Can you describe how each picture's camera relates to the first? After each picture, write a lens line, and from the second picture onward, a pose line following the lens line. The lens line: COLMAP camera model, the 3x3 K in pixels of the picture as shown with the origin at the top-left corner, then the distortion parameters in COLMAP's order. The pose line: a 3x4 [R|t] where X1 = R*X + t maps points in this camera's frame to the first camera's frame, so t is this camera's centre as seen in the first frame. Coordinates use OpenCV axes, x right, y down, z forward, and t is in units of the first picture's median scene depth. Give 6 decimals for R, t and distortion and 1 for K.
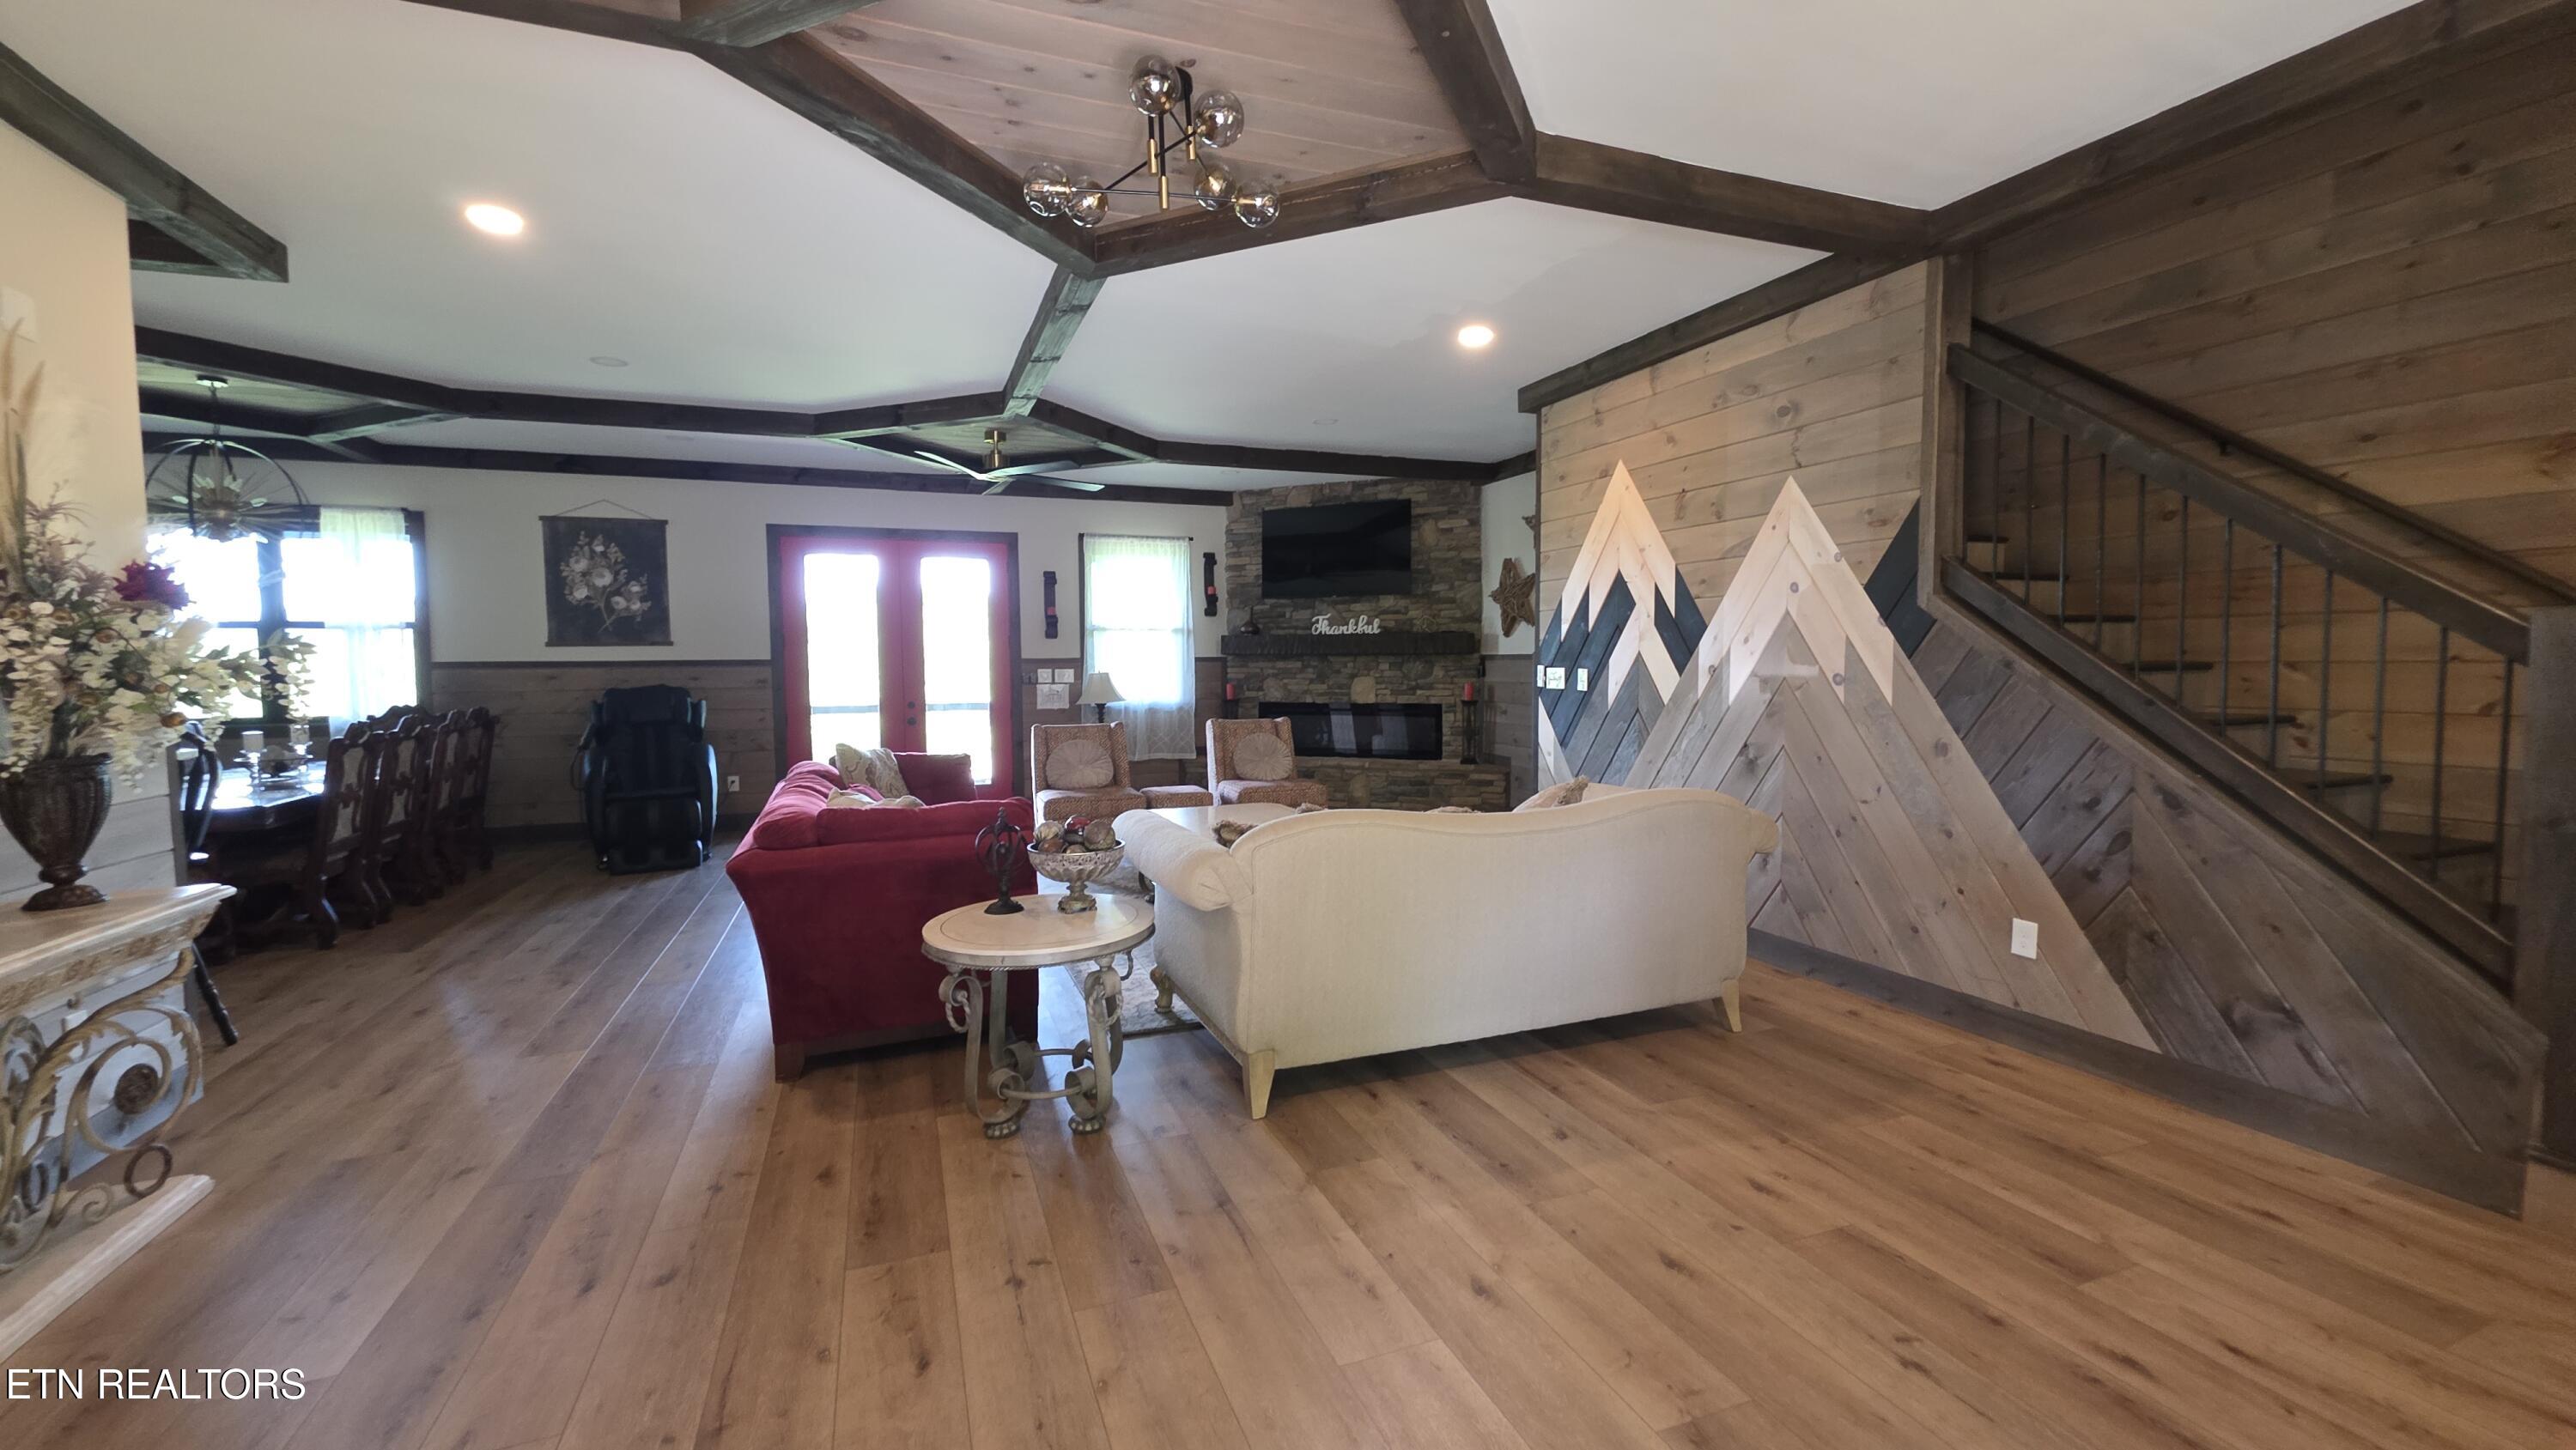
lens RADIAL K [[1034.5, 0, 1284.1], [0, 1034.5, 713.4], [0, 0, 1]] dist [0.014869, -0.000175]
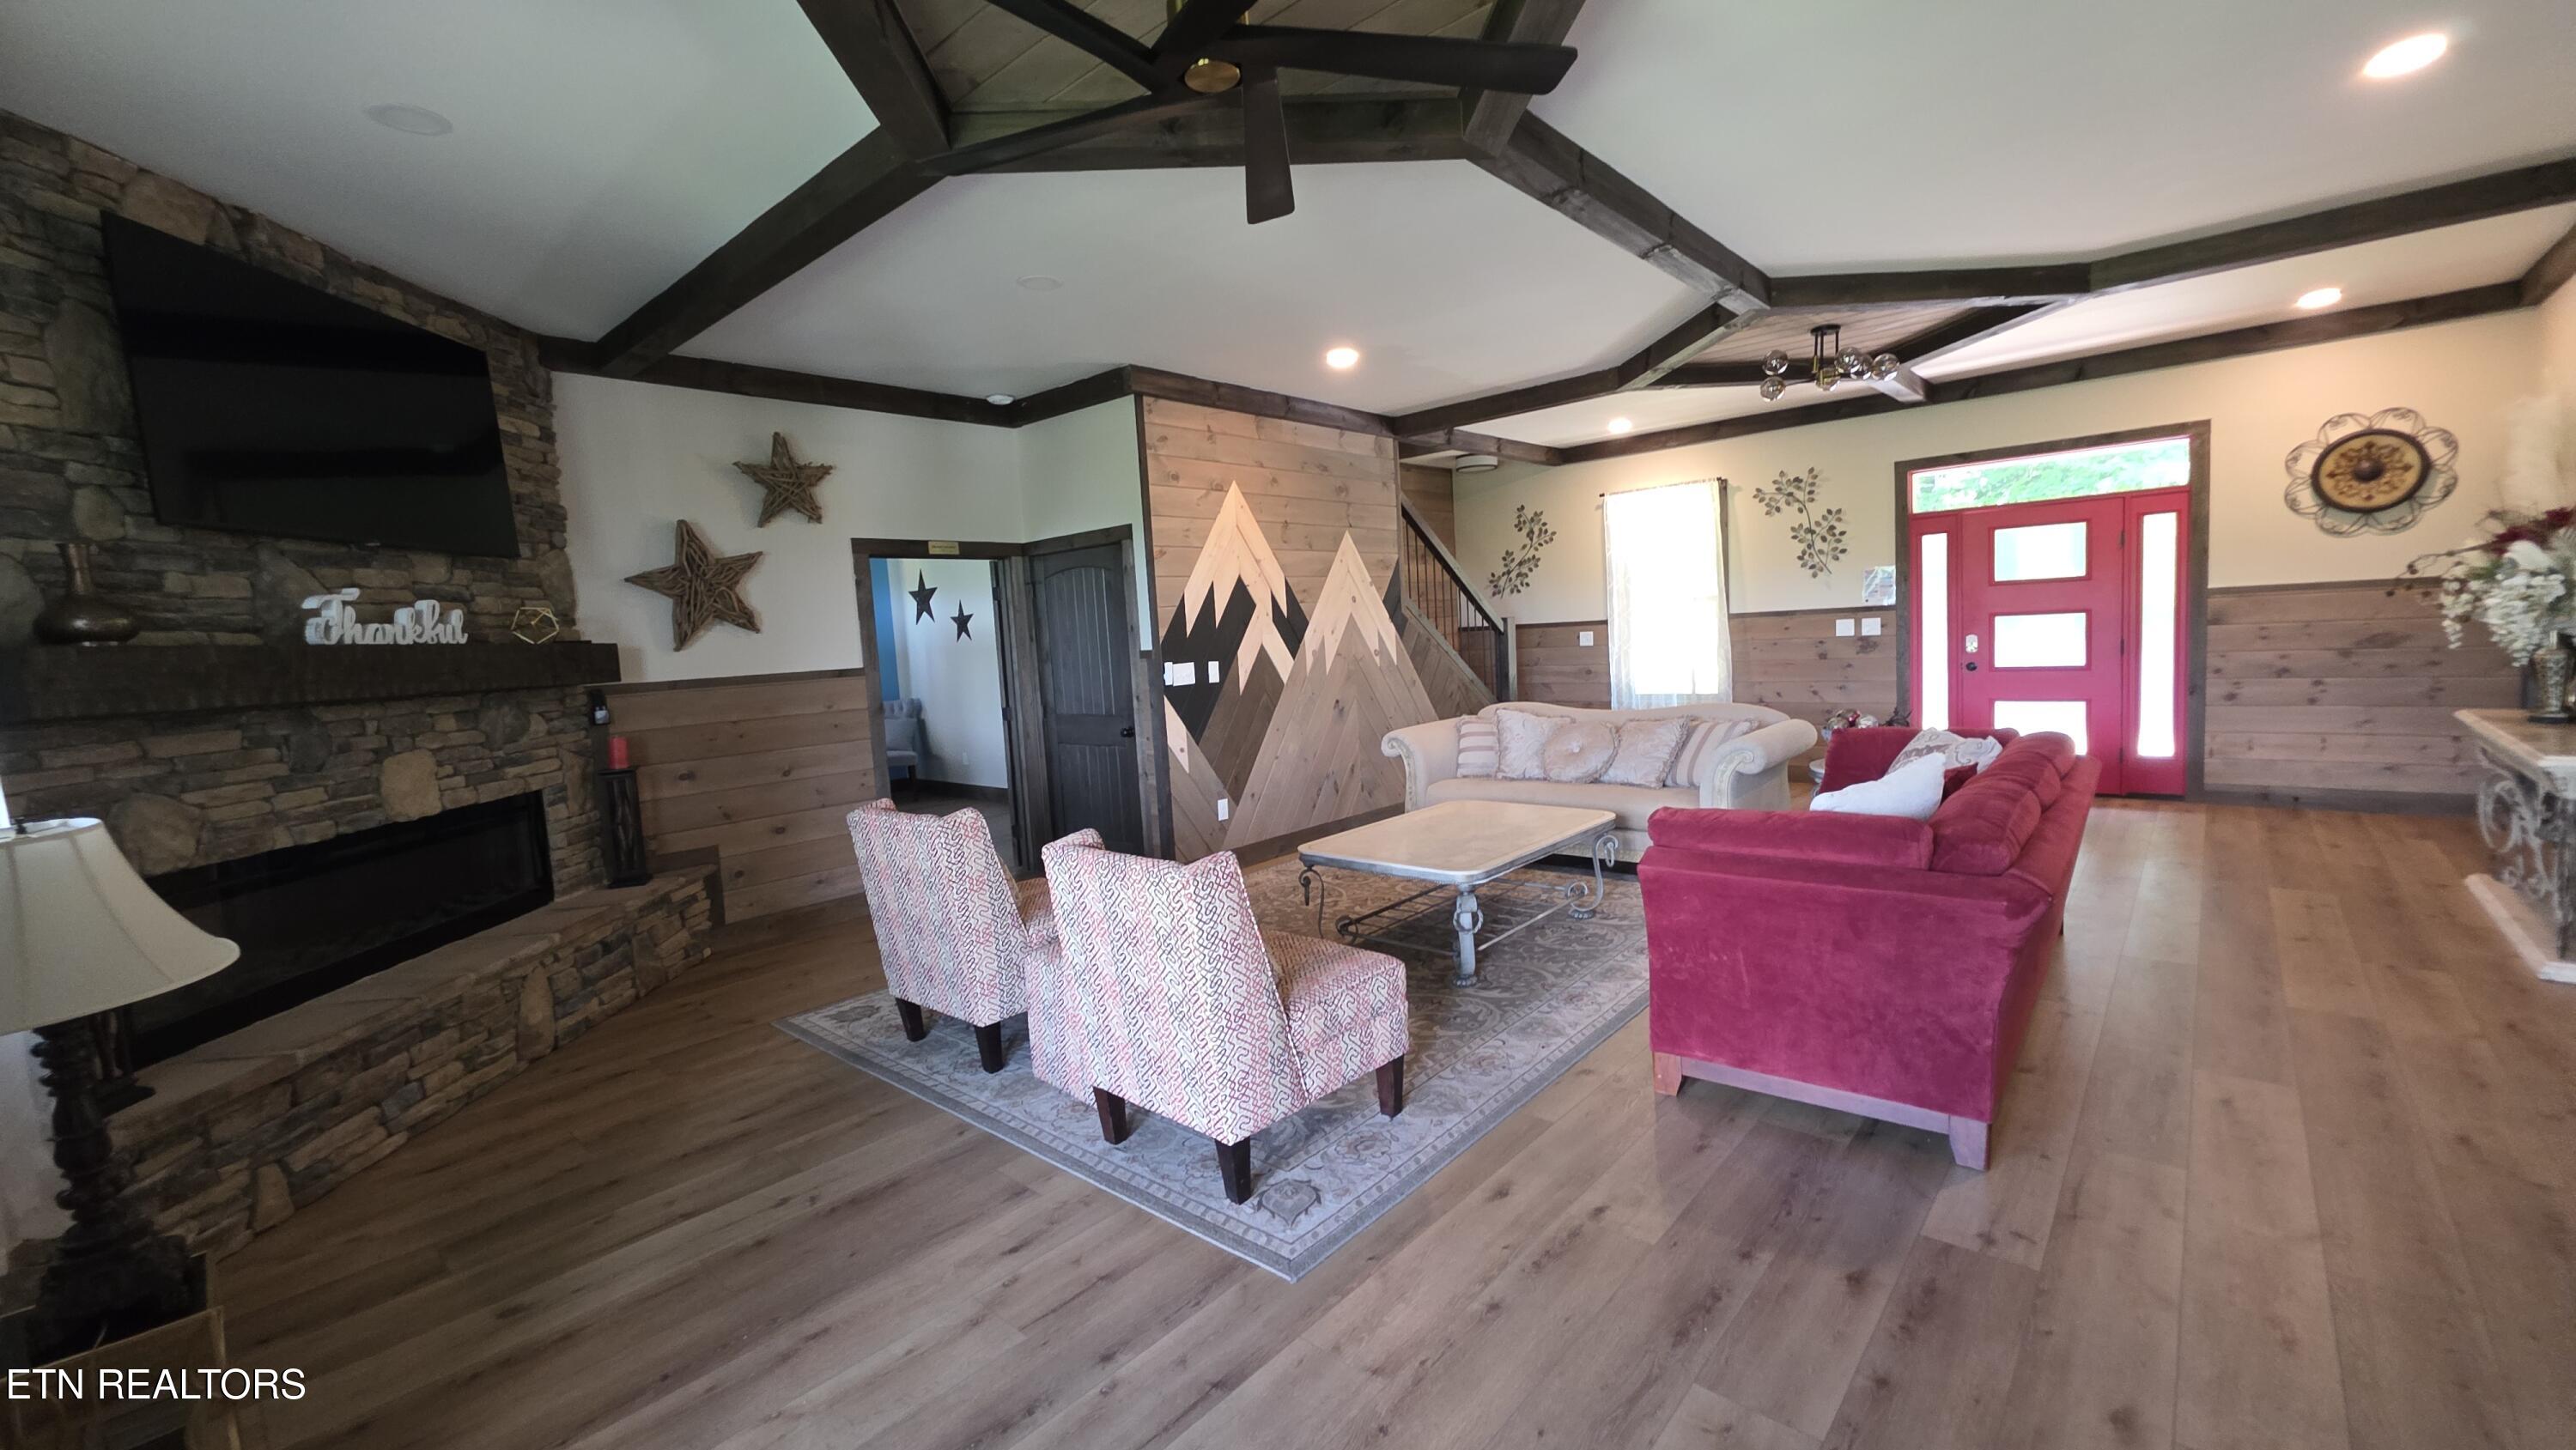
lens RADIAL K [[1034.5, 0, 1284.1], [0, 1034.5, 713.4], [0, 0, 1]] dist [0.014869, -0.000175]
pose [[-0.453952, -0.035249, 0.890329, -0.726690], [0.108963, 0.989522, 0.094732, -0.086113], [-0.884339, 0.140017, -0.445354, 1.454197]]
